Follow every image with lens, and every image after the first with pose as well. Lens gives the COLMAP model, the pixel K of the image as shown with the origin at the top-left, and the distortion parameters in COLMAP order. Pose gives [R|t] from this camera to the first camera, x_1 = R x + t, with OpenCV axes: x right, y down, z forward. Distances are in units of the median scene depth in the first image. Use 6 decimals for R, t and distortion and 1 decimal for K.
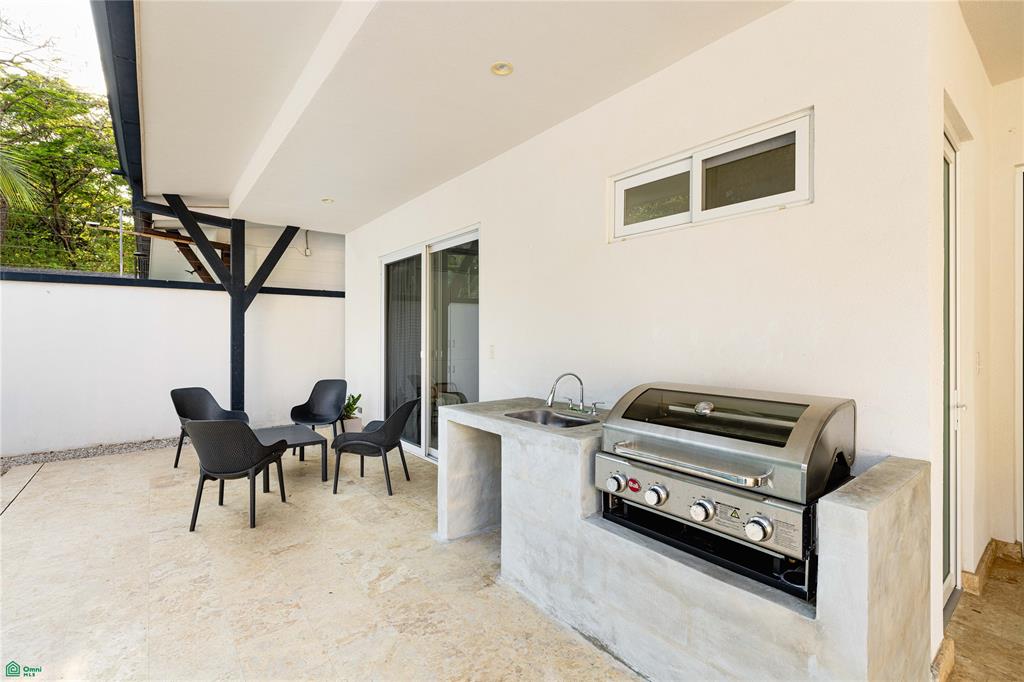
lens RADIAL K [[457.0, 0, 511.4], [0, 457.0, 334.1], [0, 0, 1]] dist [0.000383, 0.001240]
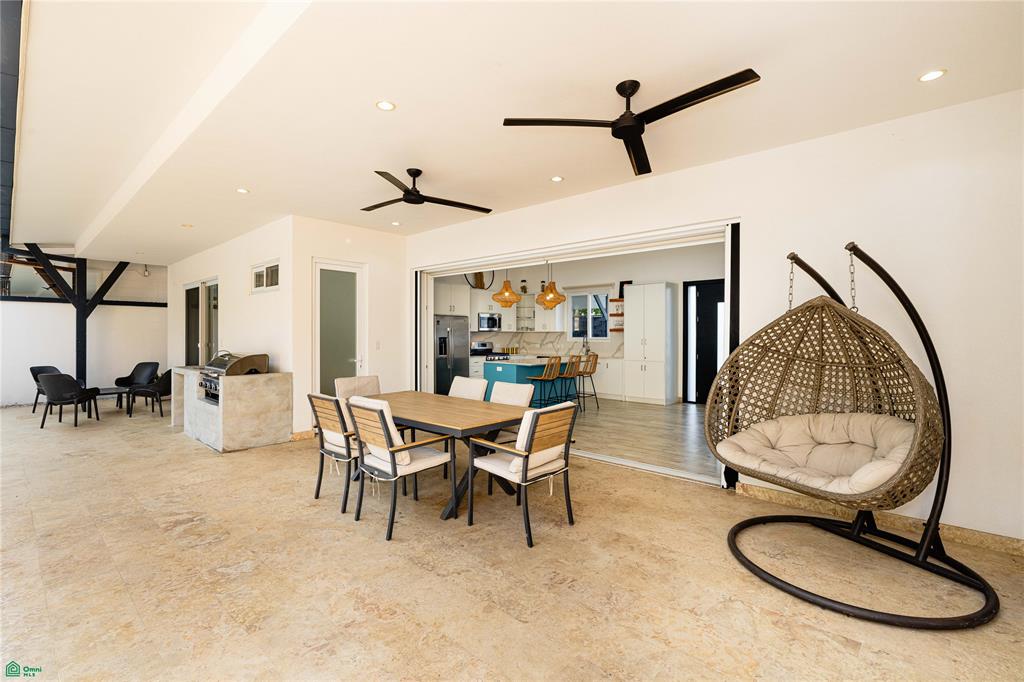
lens RADIAL K [[457.0, 0, 509.5], [0, 457.0, 335.5], [0, 0, 1]] dist [0.000383, 0.001240]
pose [[0.986159, 0.005705, 0.165705, 0.667101], [-0.006247, 0.999977, 0.002754, -0.004559], [-0.165685, -0.003751, 0.986172, -0.888853]]
